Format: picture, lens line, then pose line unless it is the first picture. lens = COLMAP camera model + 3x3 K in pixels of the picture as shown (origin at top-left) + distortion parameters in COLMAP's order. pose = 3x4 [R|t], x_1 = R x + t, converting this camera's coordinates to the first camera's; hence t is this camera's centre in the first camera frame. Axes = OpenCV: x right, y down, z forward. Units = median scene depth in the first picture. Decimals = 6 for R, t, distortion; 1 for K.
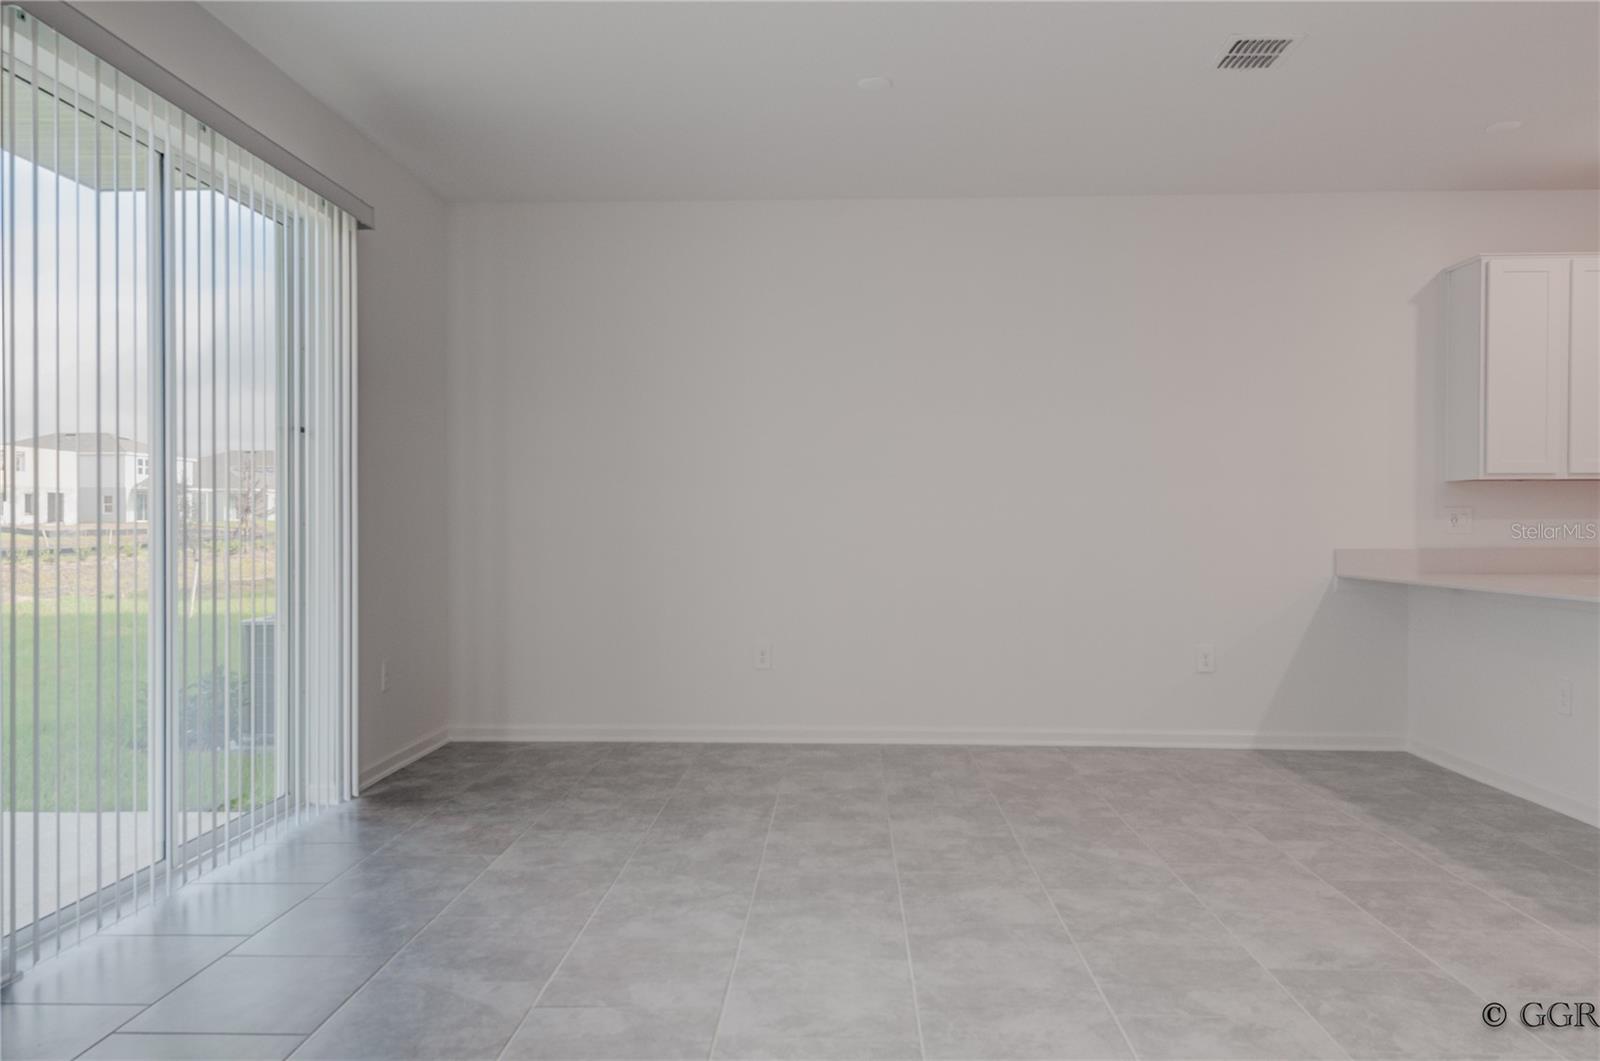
lens RADIAL K [[1111.5, 0, 803.5], [0, 1111.5, 536.9], [0, 0, 1]] dist [0.053773, -0.043963]
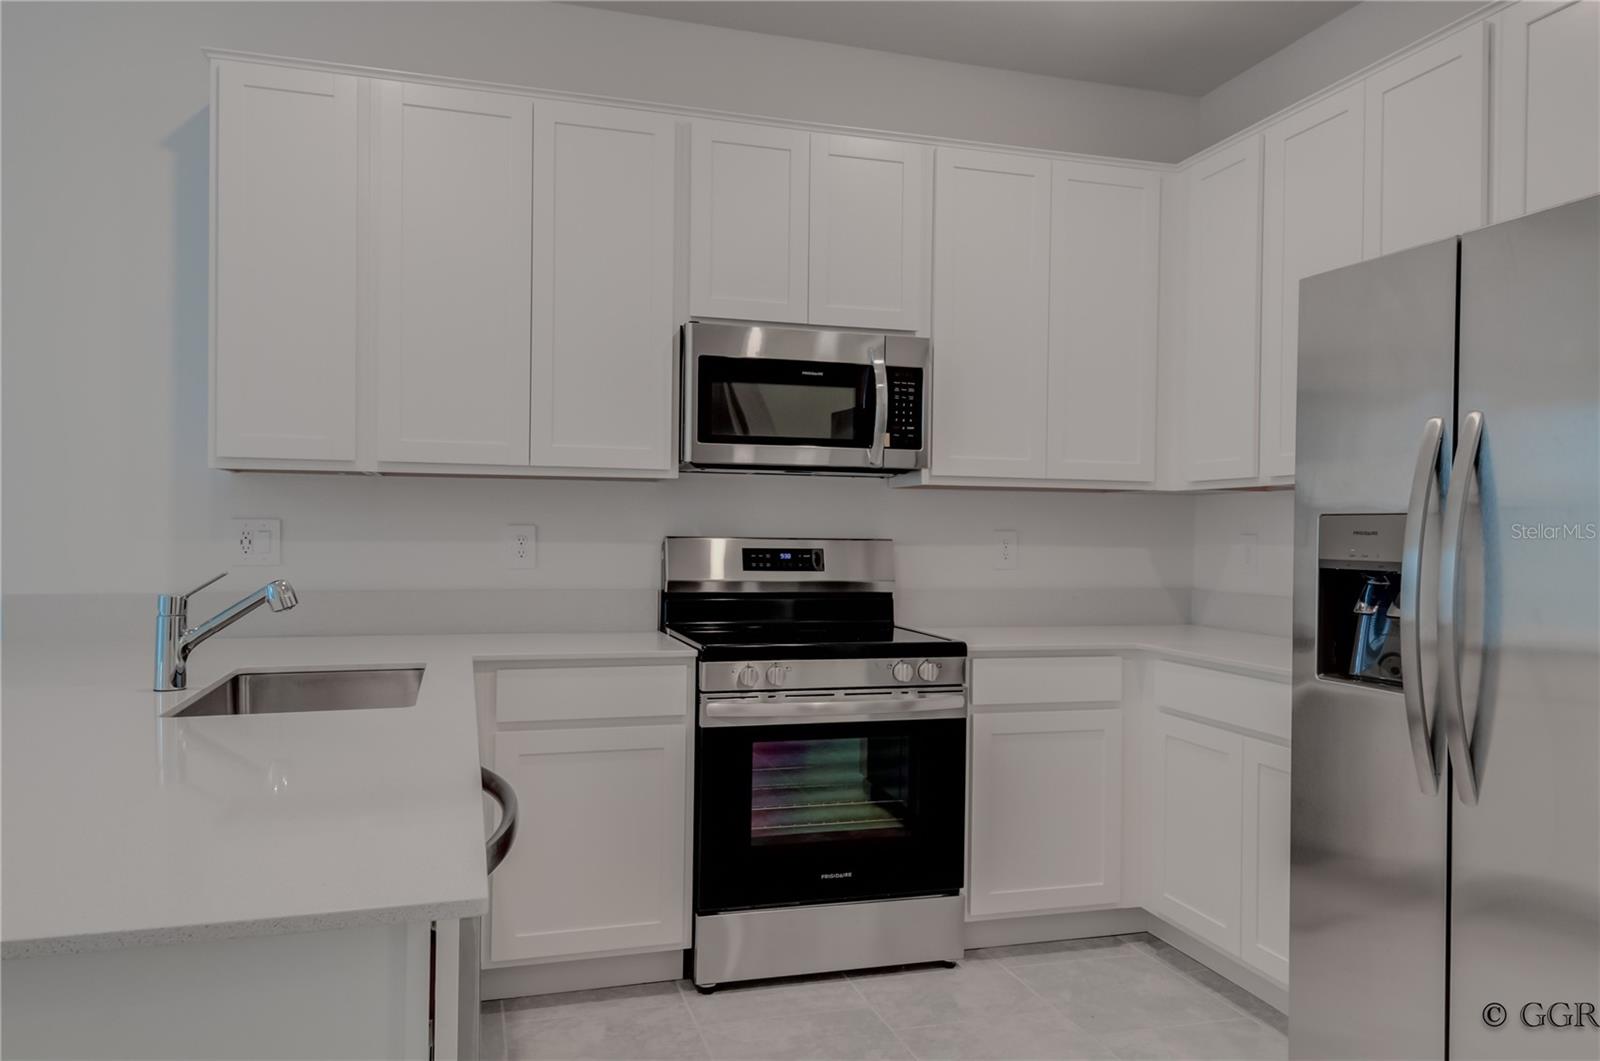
lens RADIAL K [[1111.5, 0, 803.5], [0, 1111.5, 536.9], [0, 0, 1]] dist [0.053773, -0.043963]
pose [[0.945434, 0.008802, 0.325695, 0.688375], [-0.007356, 0.999957, -0.005672, -0.016911], [-0.325731, 0.002967, 0.945458, 0.395870]]
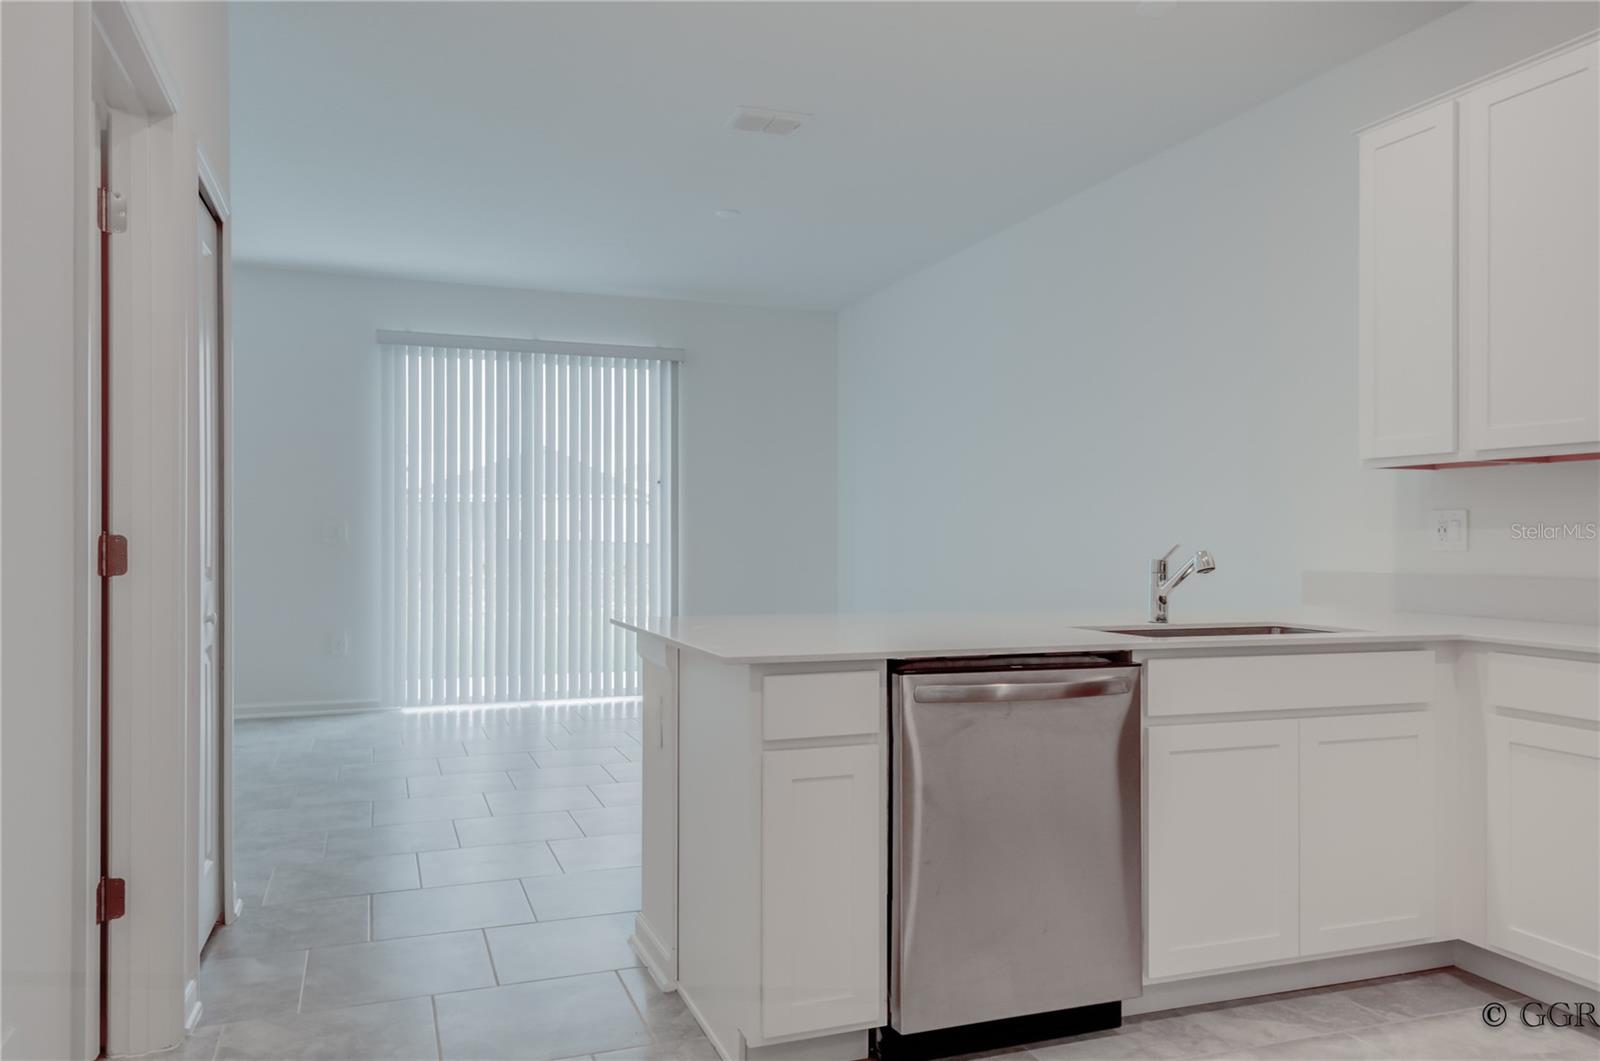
lens RADIAL K [[1111.9, 0, 807.4], [0, 1111.9, 535.4], [0, 0, 1]] dist [0.048020, -0.058791]
pose [[0.394115, -0.002252, -0.919058, 1.066609], [-0.008638, 0.999944, -0.006154, -0.005121], [0.919021, 0.010364, 0.394073, 0.438099]]
